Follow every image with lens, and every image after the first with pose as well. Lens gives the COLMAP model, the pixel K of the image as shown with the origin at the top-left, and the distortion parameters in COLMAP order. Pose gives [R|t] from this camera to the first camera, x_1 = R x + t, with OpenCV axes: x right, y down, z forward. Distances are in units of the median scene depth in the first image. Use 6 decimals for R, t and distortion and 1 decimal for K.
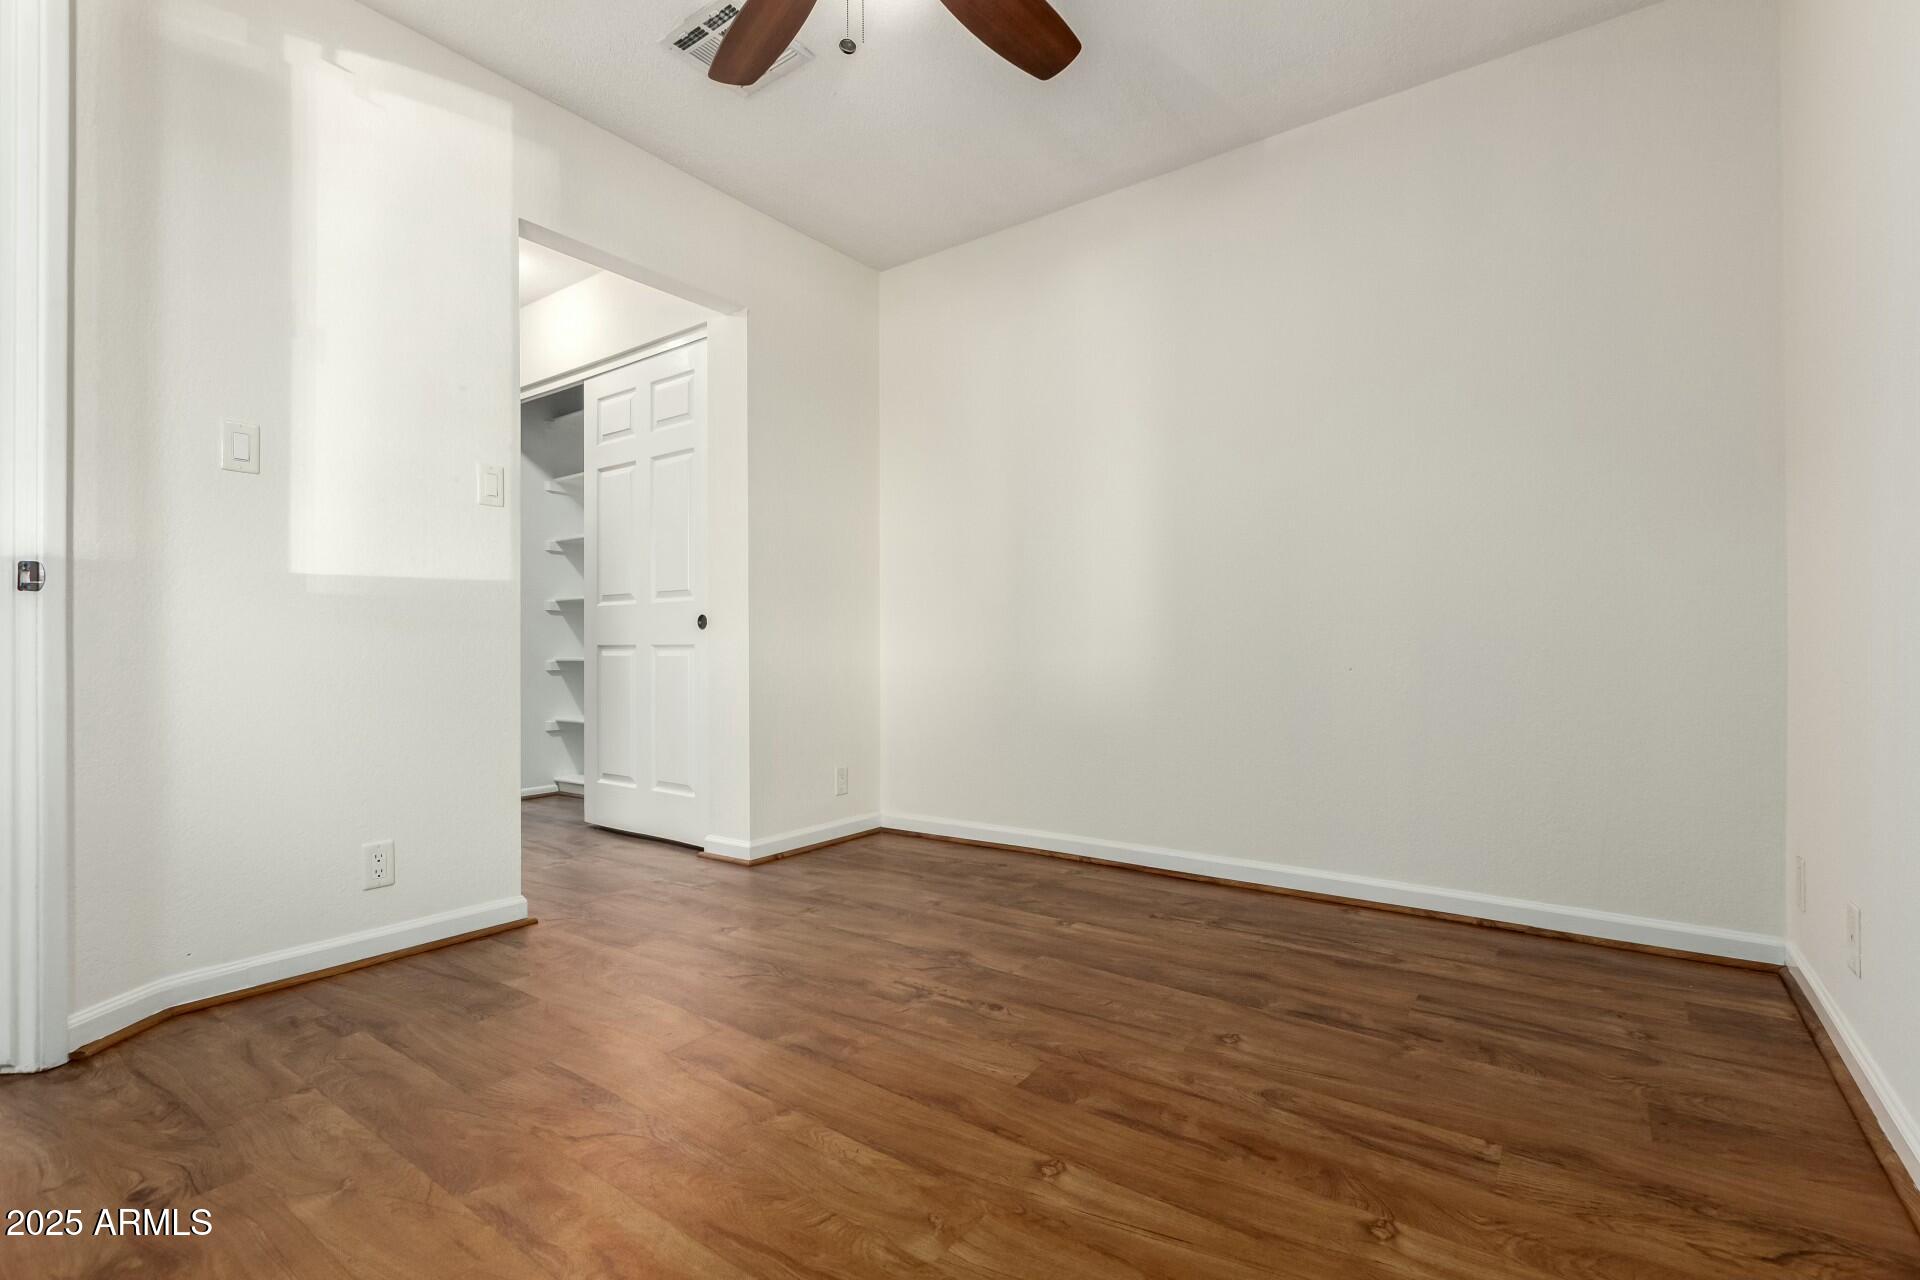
lens RADIAL K [[859.4, 0, 965.7], [0, 859.4, 643.6], [0, 0, 1]] dist [-0.003487, -0.000596]
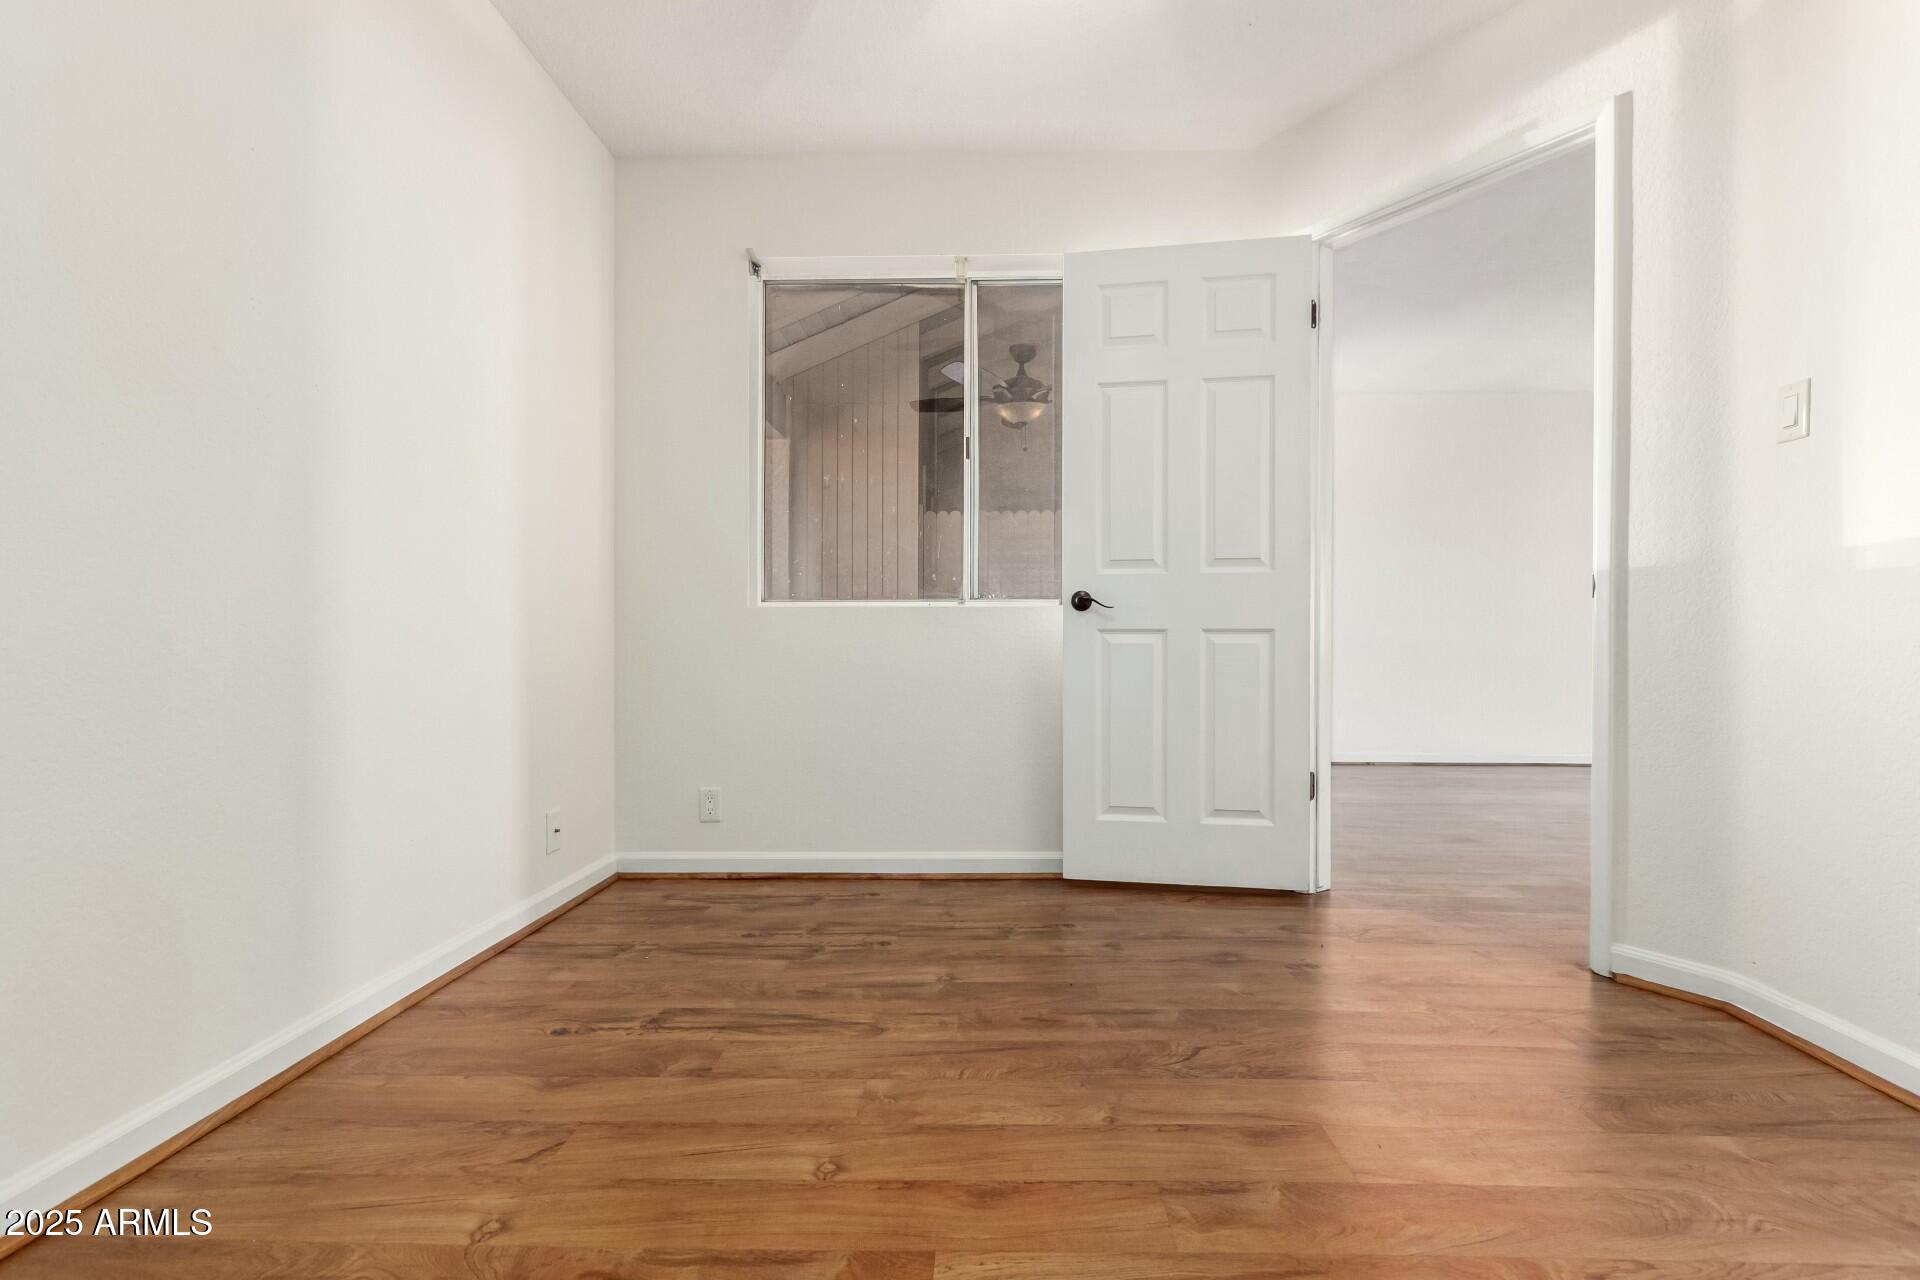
lens RADIAL K [[859.4, 0, 971.3], [0, 859.4, 644.3], [0, 0, 1]] dist [-0.003487, -0.000596]
pose [[-0.824509, 0.004663, -0.565829, 0.511084], [0.006088, 0.999981, -0.000631, 0.004388], [0.565816, -0.003965, -0.824522, 1.877719]]
